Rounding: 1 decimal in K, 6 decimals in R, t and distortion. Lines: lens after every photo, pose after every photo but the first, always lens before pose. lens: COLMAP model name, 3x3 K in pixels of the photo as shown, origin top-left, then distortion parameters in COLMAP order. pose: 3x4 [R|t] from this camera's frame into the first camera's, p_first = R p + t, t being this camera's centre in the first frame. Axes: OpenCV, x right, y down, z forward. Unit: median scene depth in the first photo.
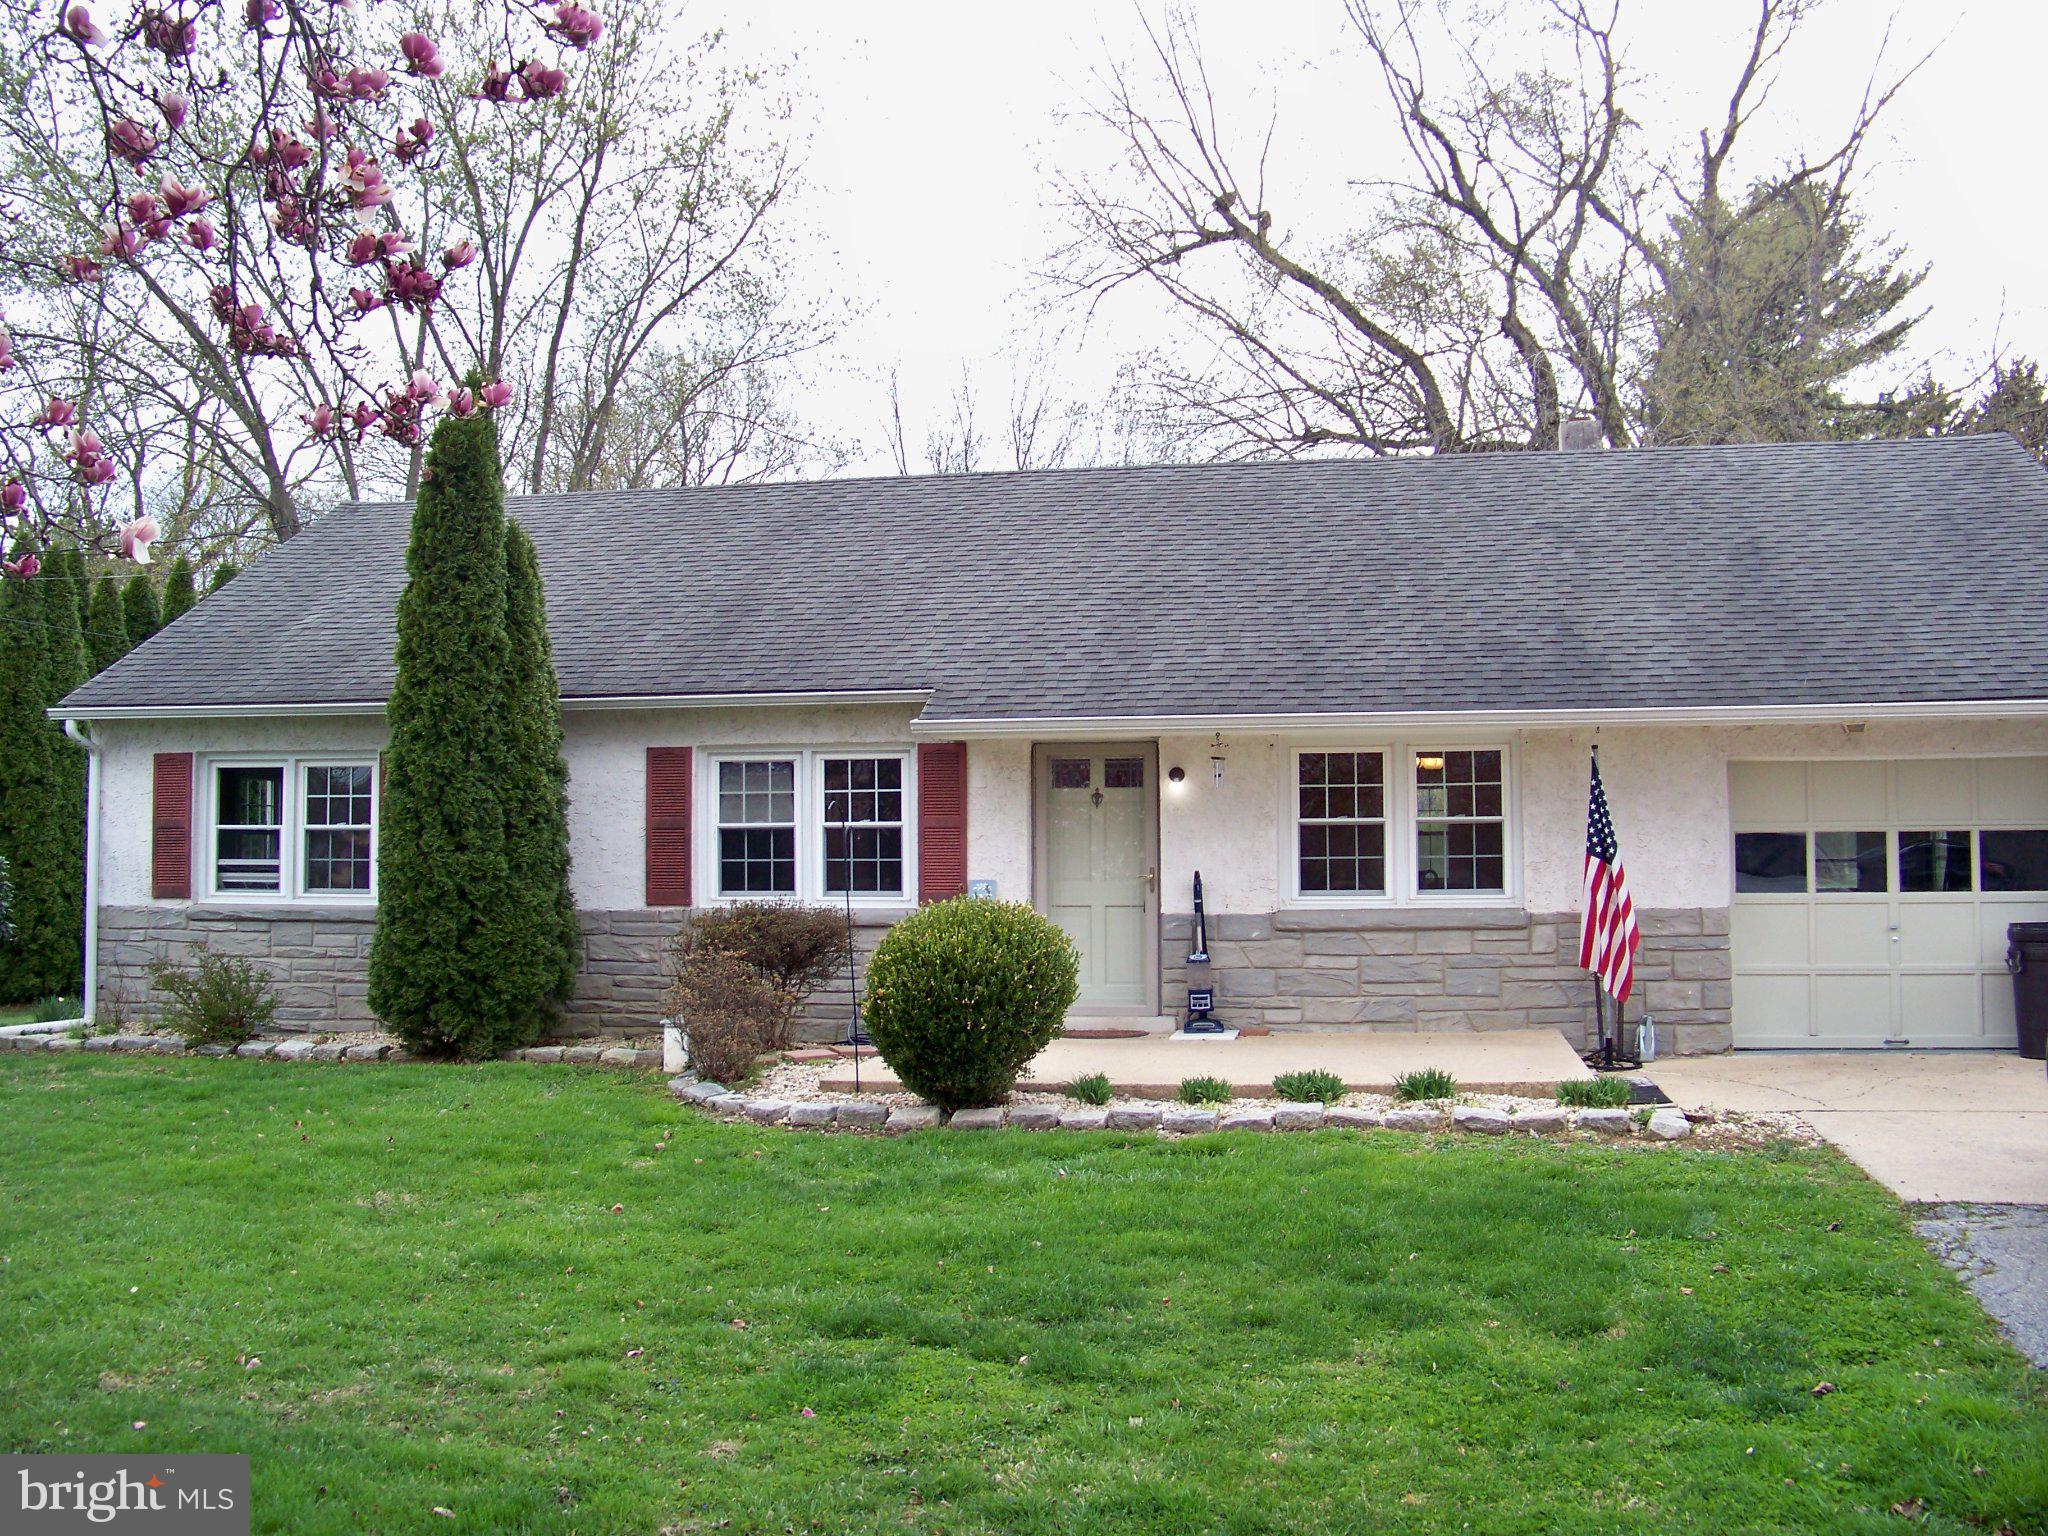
lens RADIAL K [[1968.4, 0, 1024.0], [0, 1968.4, 768.0], [0, 0, 1]] dist [-0.191376, 0.006806]
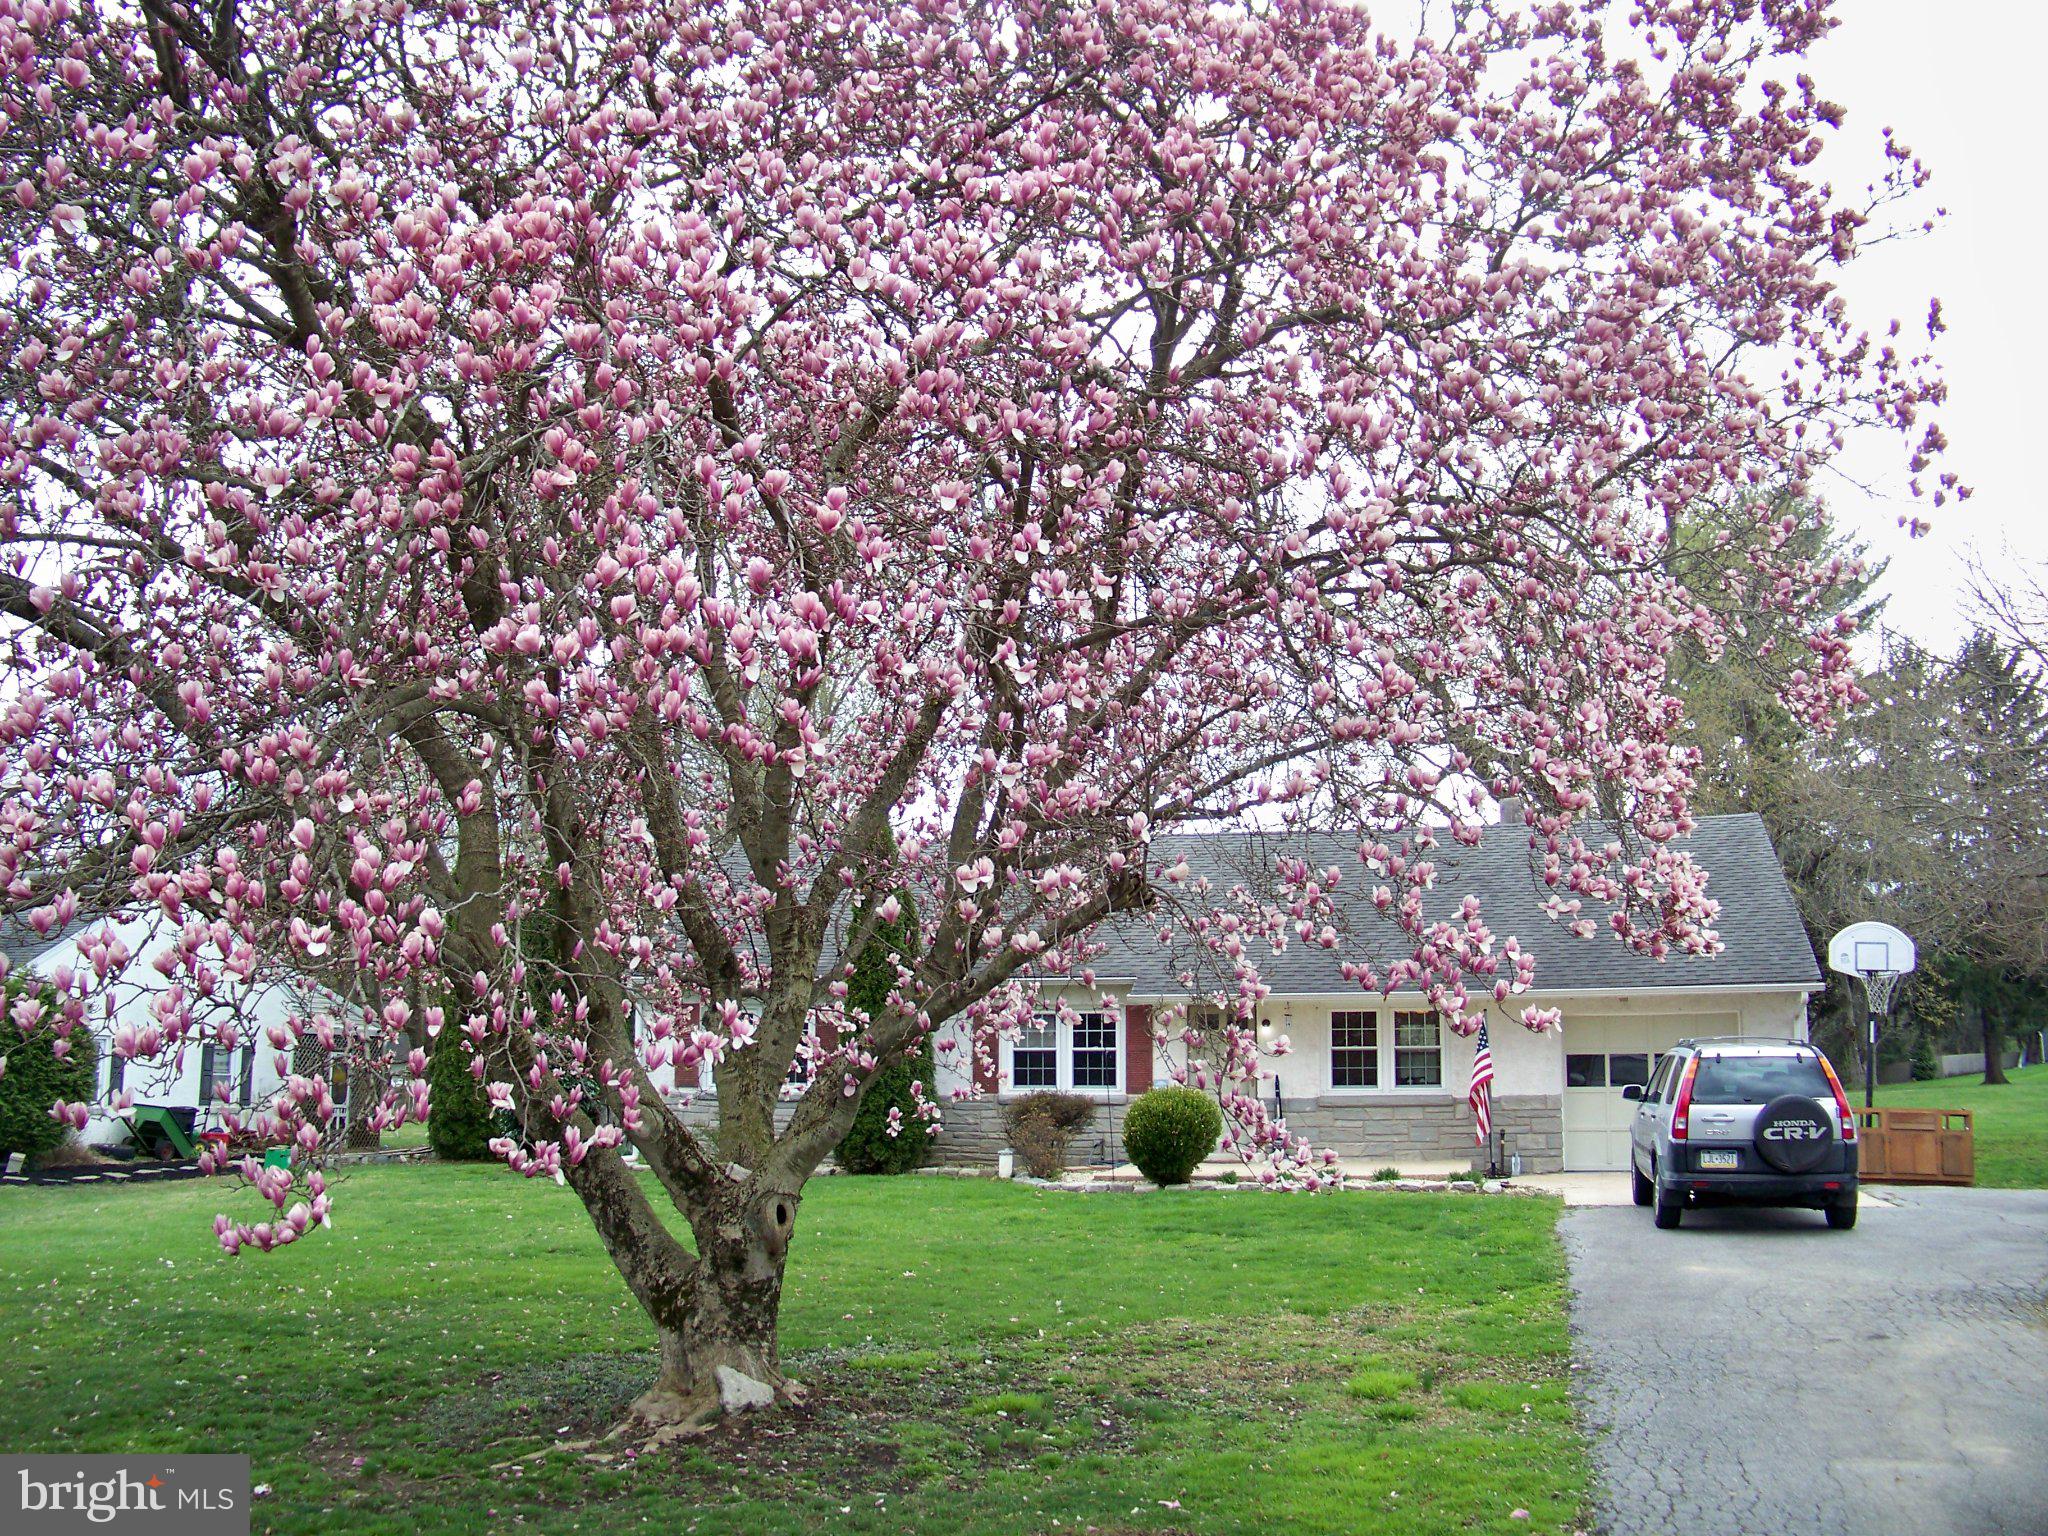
lens RADIAL K [[1968.4, 0, 1024.0], [0, 1968.4, 768.0], [0, 0, 1]] dist [-0.191376, 0.006806]
pose [[0.999419, 0.003562, -0.033901, -0.090239], [-0.007243, 0.994008, -0.109070, -0.033425], [0.033309, 0.109252, 0.993456, -0.883252]]
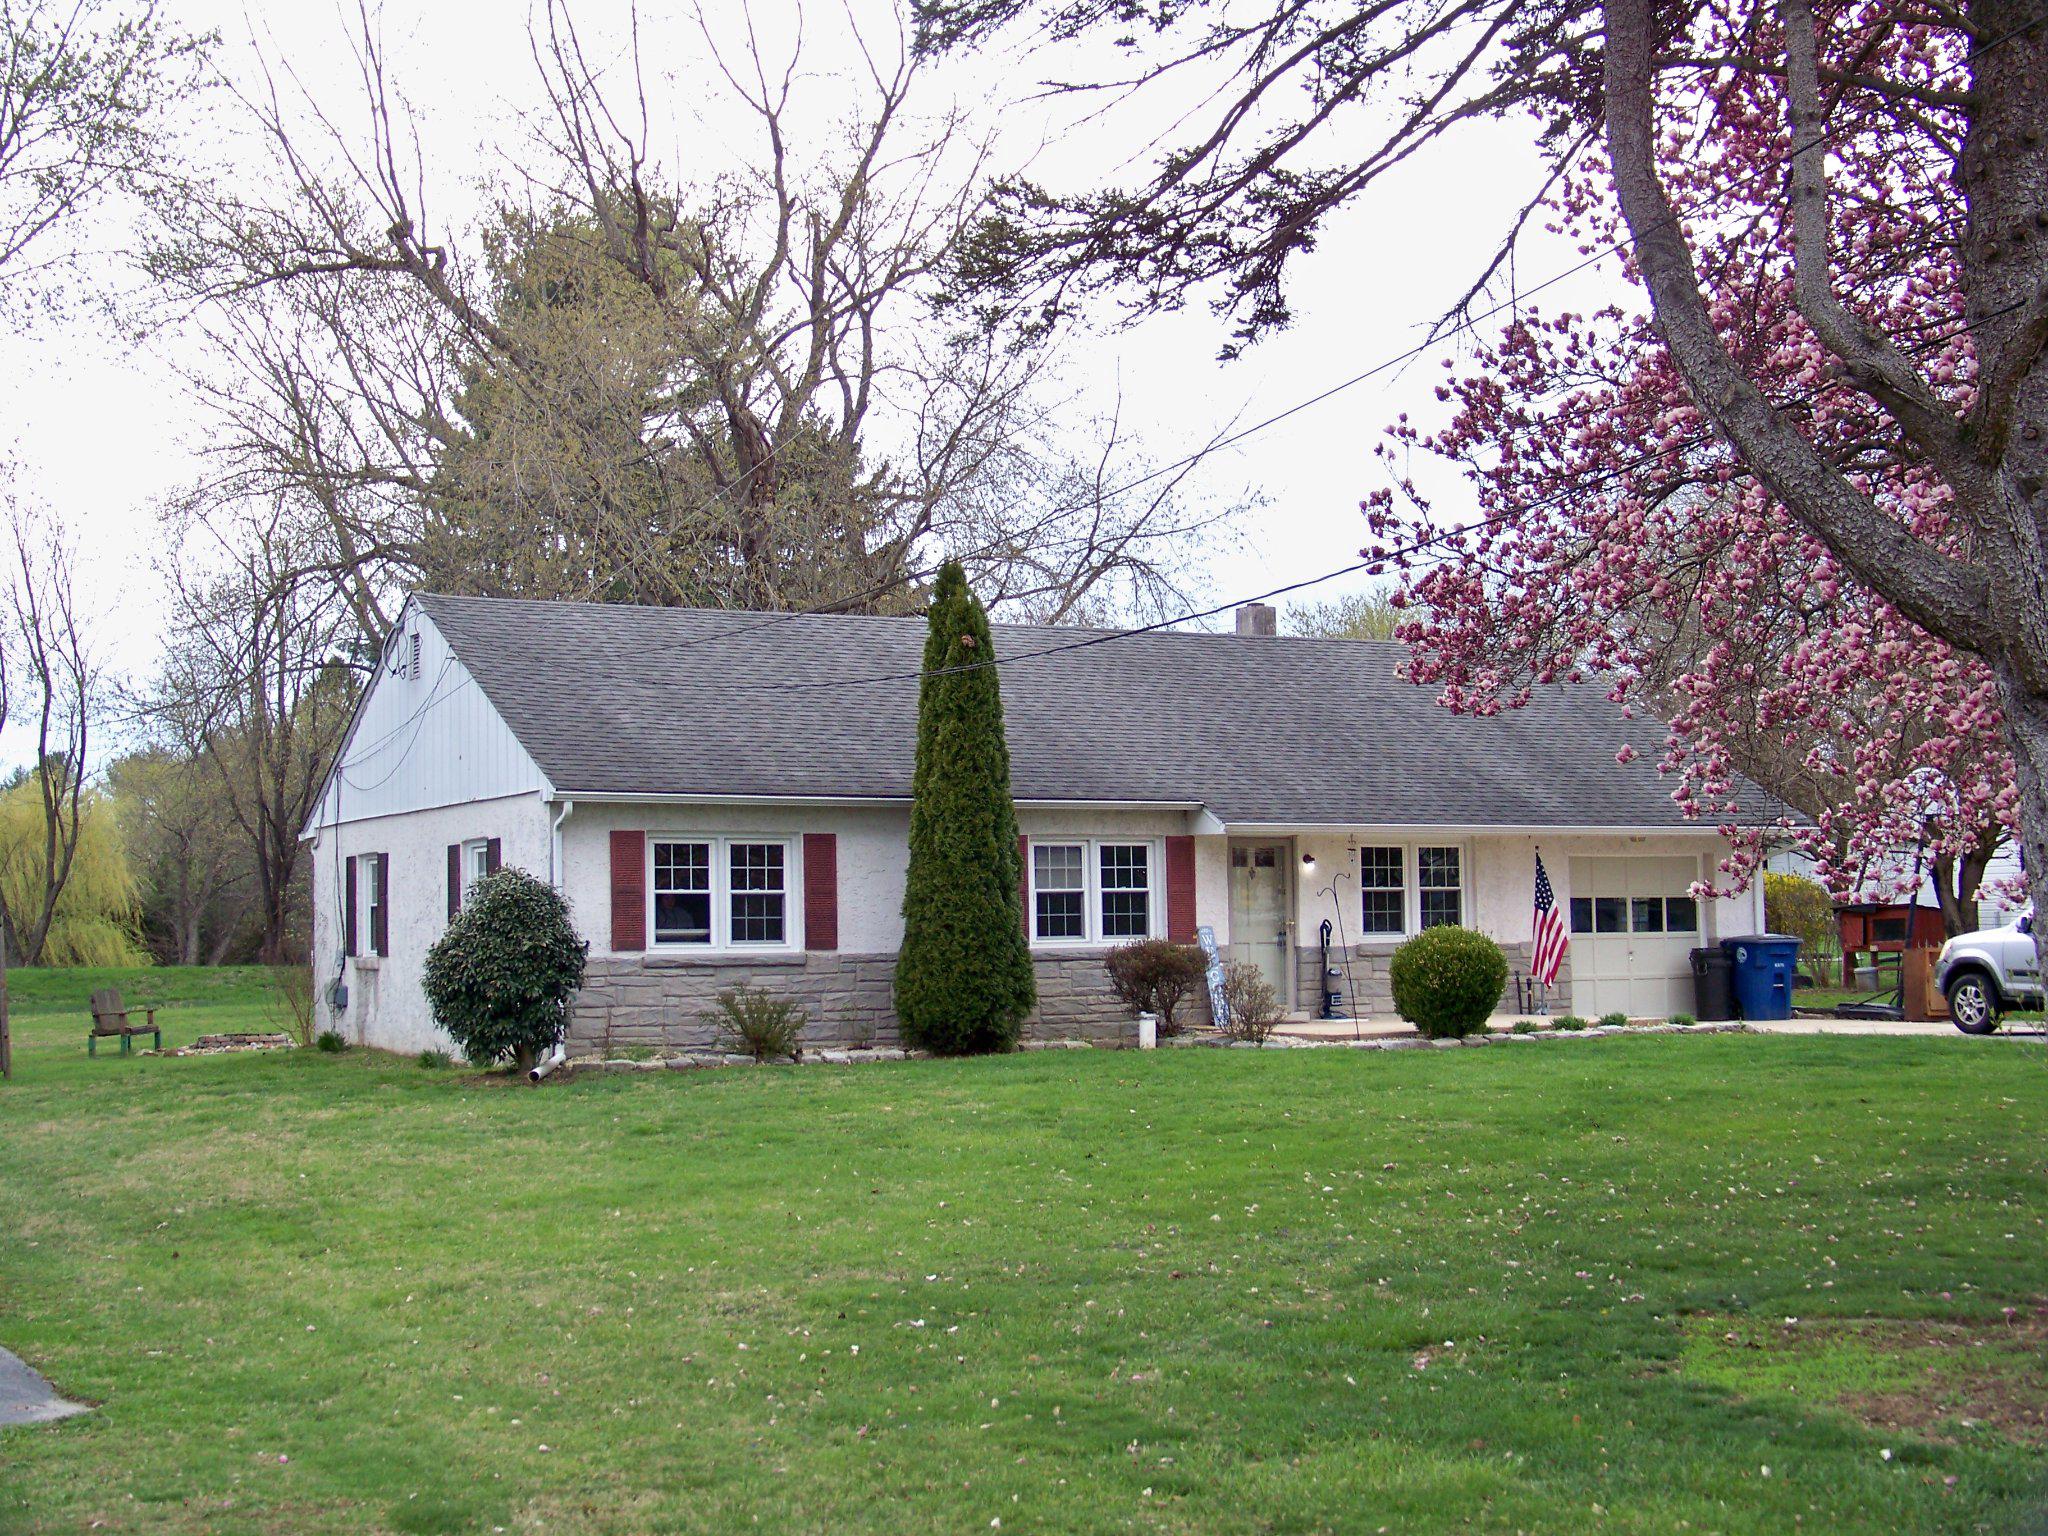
lens RADIAL K [[2695.4, 0, 1024.0], [0, 2695.4, 768.0], [0, 0, 1]] dist [0.006382, -0.003896]
pose [[0.770054, 0.034255, 0.637058, -1.507125], [-0.015182, 0.999259, -0.035380, 0.010309], [-0.637798, 0.017573, 0.770003, -0.546863]]
